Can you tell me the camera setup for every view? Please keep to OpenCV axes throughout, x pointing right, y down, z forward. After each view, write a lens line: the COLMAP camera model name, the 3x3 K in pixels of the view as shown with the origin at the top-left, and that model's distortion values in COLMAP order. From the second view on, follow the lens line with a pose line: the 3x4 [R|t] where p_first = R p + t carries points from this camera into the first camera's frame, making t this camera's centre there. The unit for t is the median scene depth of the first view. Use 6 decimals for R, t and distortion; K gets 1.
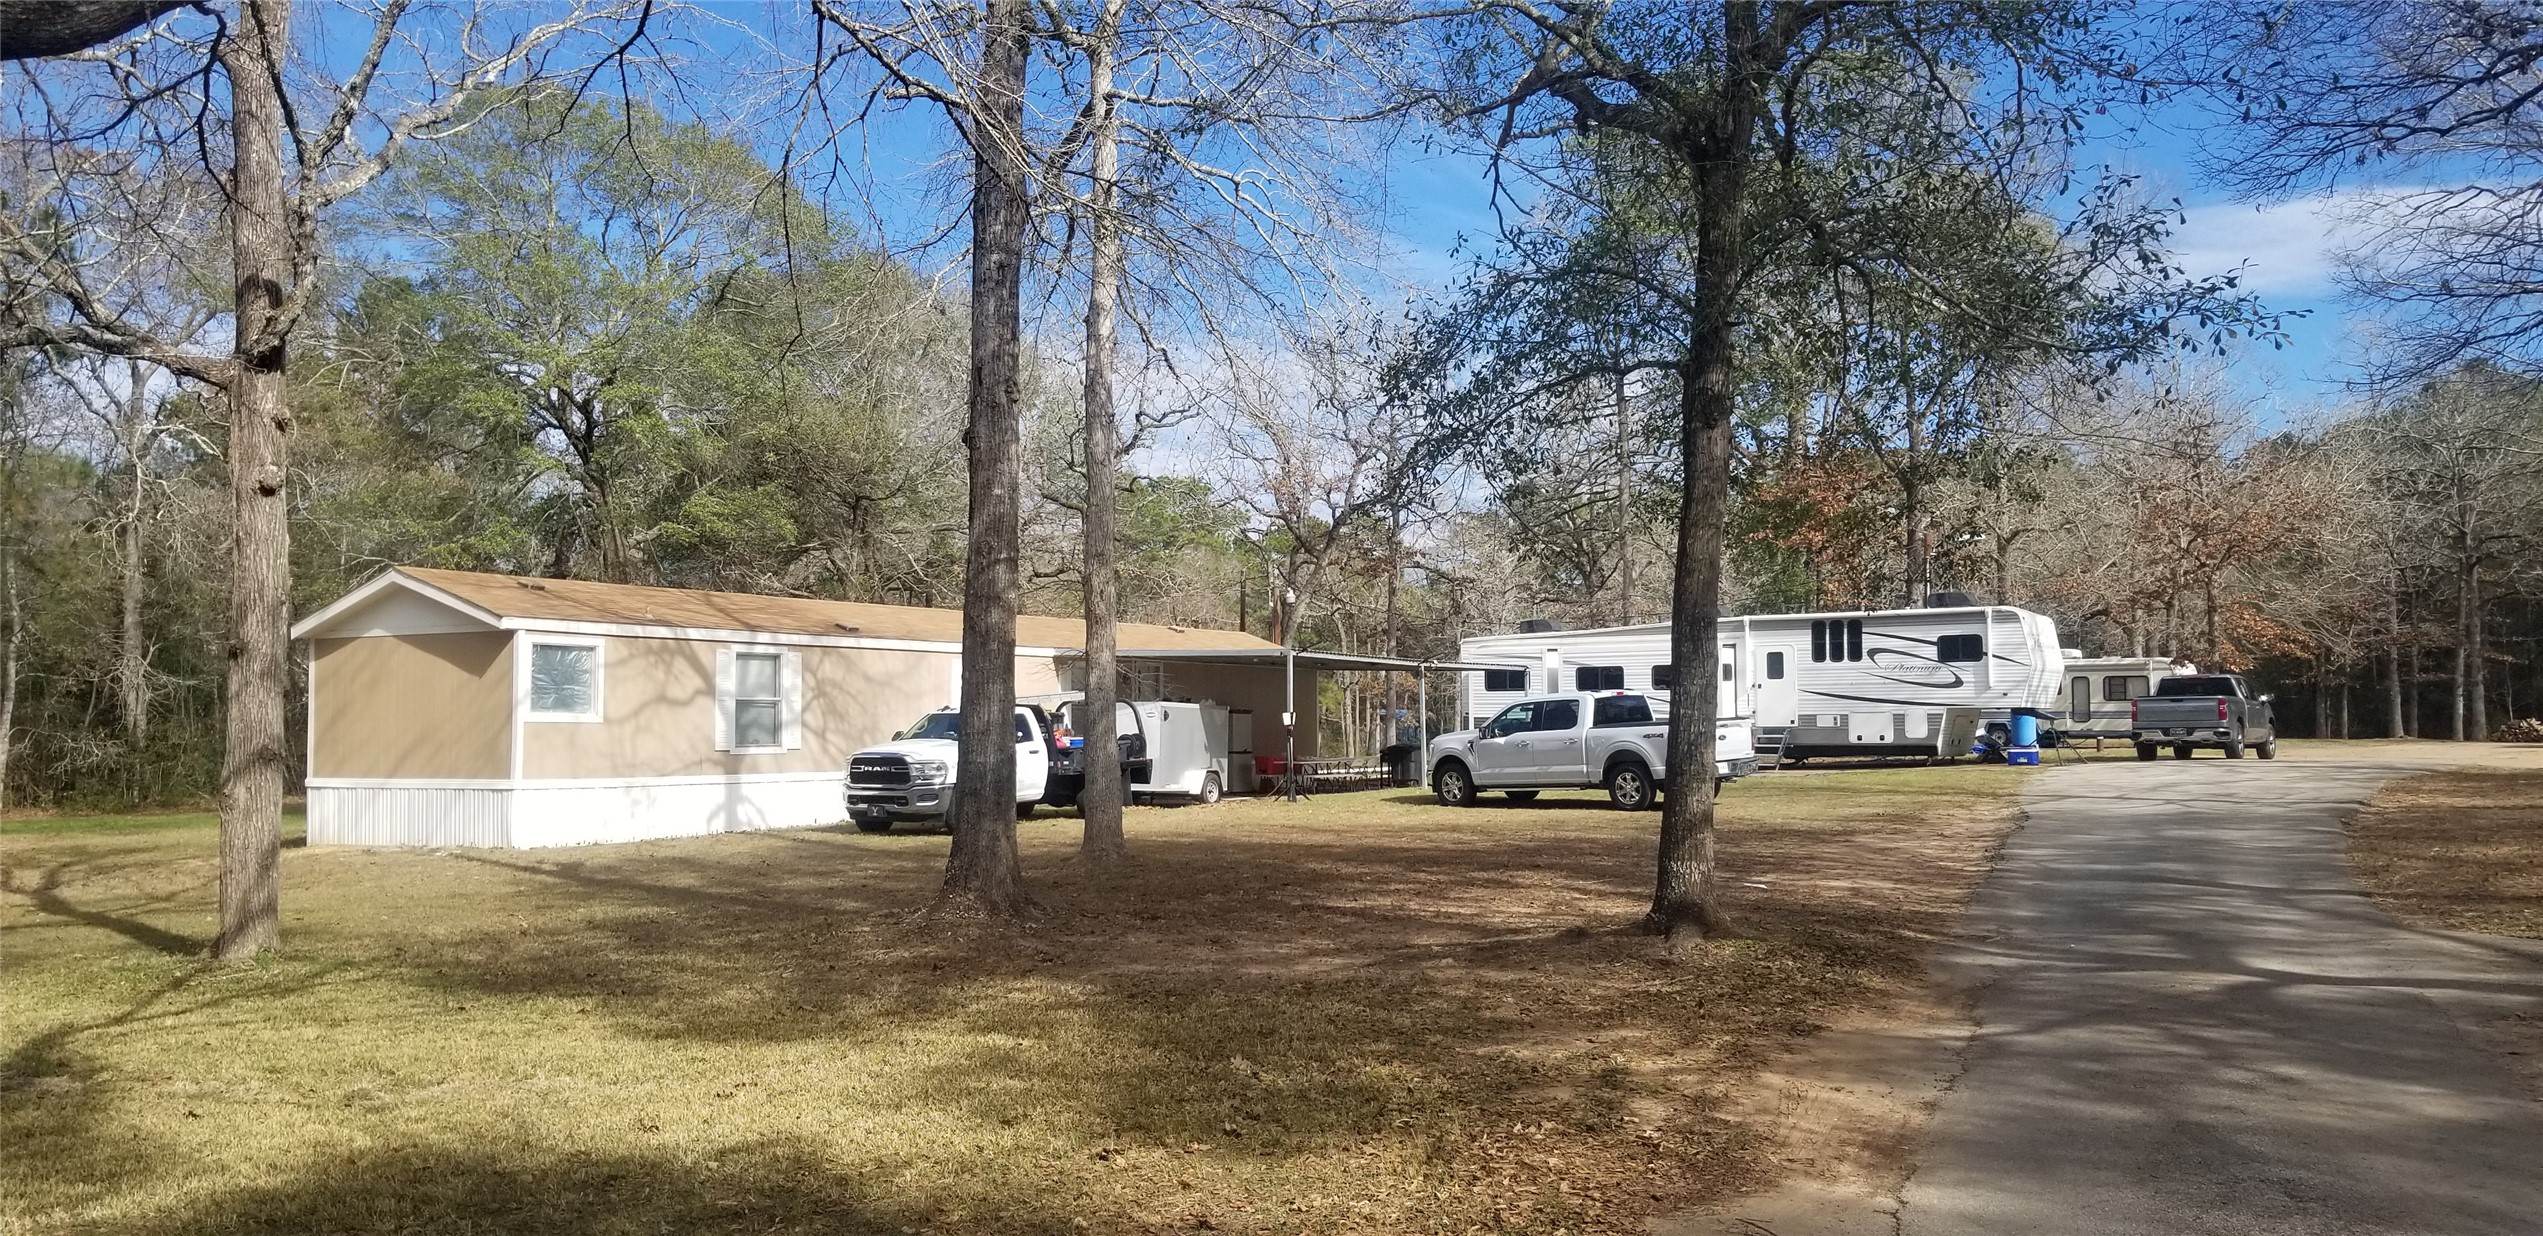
lens RADIAL K [[1956.6, 0, 1271.5], [0, 1956.6, 618.0], [0, 0, 1]] dist [0.092774, -0.162082]
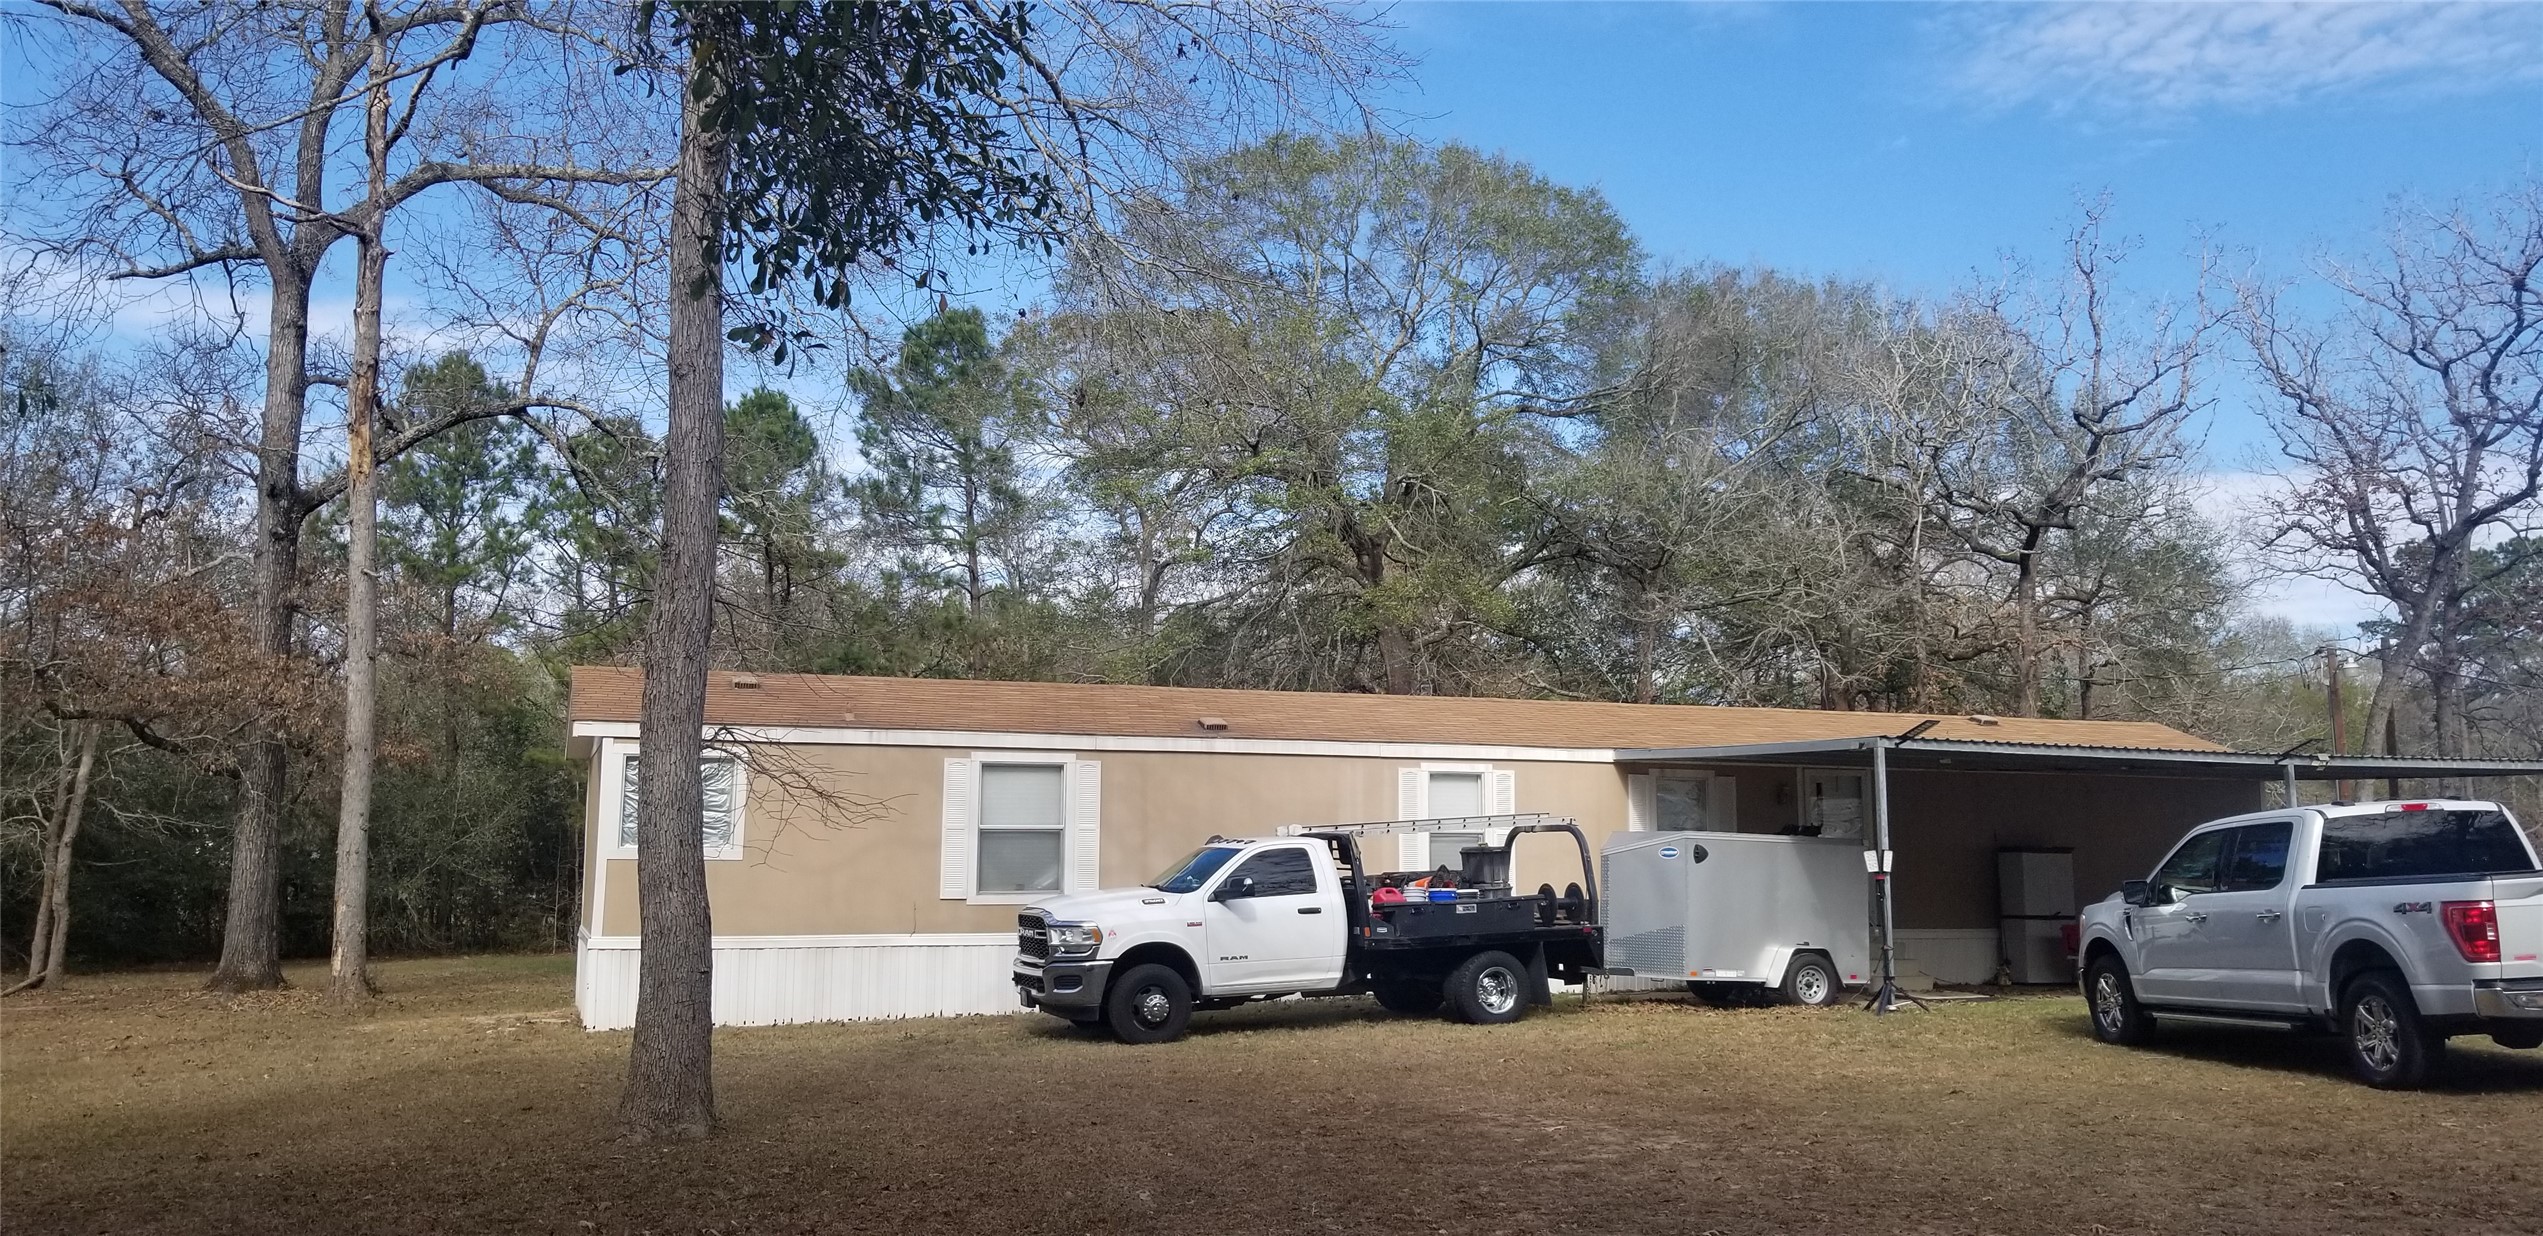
lens RADIAL K [[1956.6, 0, 1271.5], [0, 1956.6, 618.0], [0, 0, 1]] dist [0.092774, -0.162082]
pose [[0.774568, -0.074178, -0.628126, 0.242813], [0.029127, 0.996229, -0.081732, 0.025109], [0.631820, 0.045011, 0.773807, 0.481446]]
